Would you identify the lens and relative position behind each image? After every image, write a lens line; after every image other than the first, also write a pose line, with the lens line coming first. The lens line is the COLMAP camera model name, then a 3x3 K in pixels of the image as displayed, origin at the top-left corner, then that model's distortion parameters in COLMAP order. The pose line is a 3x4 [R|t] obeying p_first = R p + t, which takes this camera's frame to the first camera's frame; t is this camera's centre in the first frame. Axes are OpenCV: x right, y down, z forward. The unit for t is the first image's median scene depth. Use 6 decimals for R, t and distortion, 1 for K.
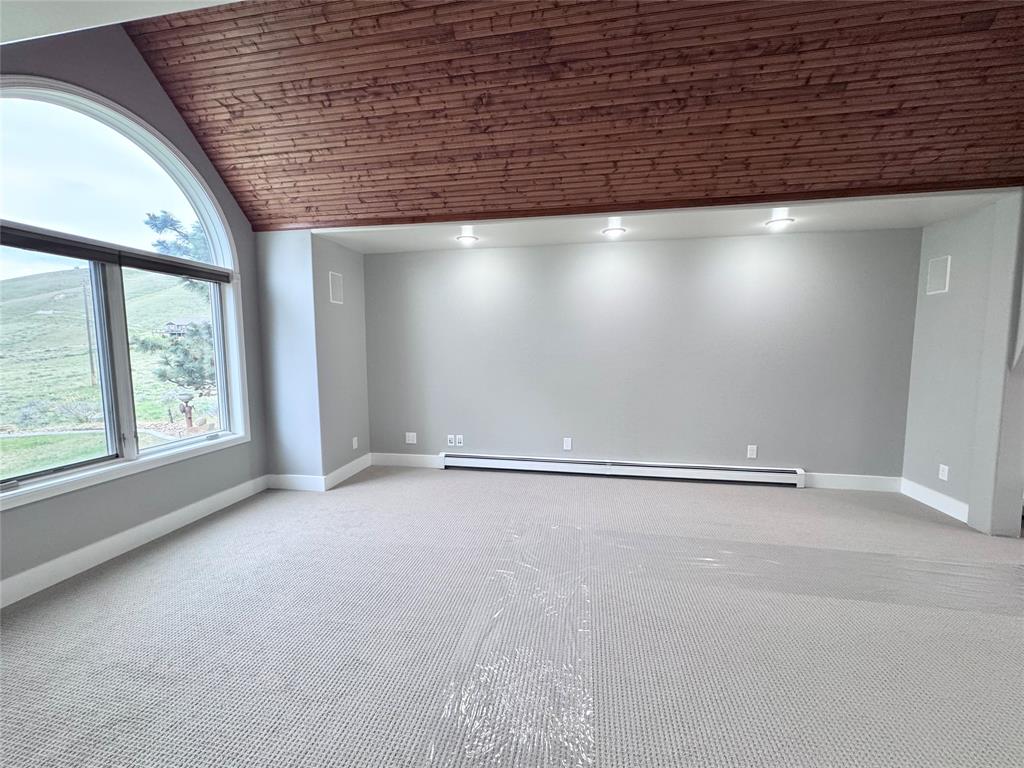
lens RADIAL K [[400.3, 0, 512.0], [0, 400.3, 384.0], [0, 0, 1]] dist [-0.002005, -0.000109]
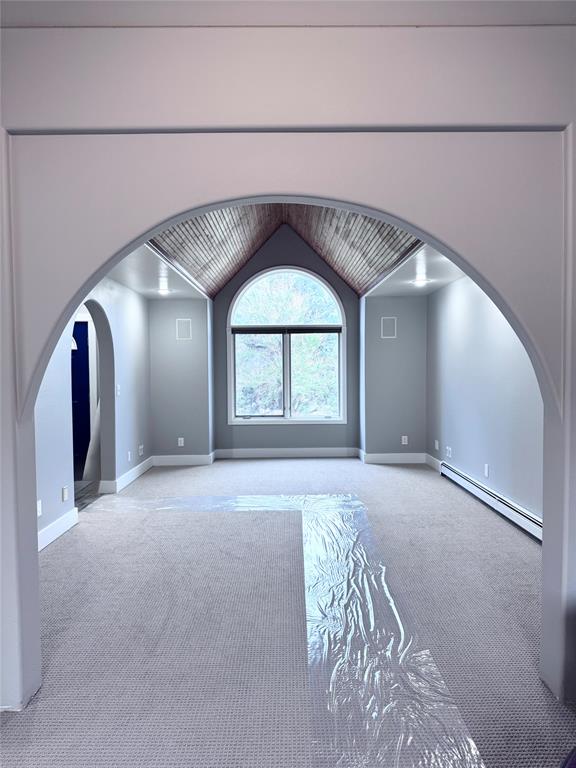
lens RADIAL K [[537.7, 0, 288.0], [0, 537.7, 384.0], [0, 0, 1]] dist [0.096878, -0.096120]
pose [[0.175707, 0.032694, -0.983899, 1.615560], [-0.084114, 0.996292, 0.018085, -0.047545], [0.980842, 0.079582, 0.177805, 0.358436]]
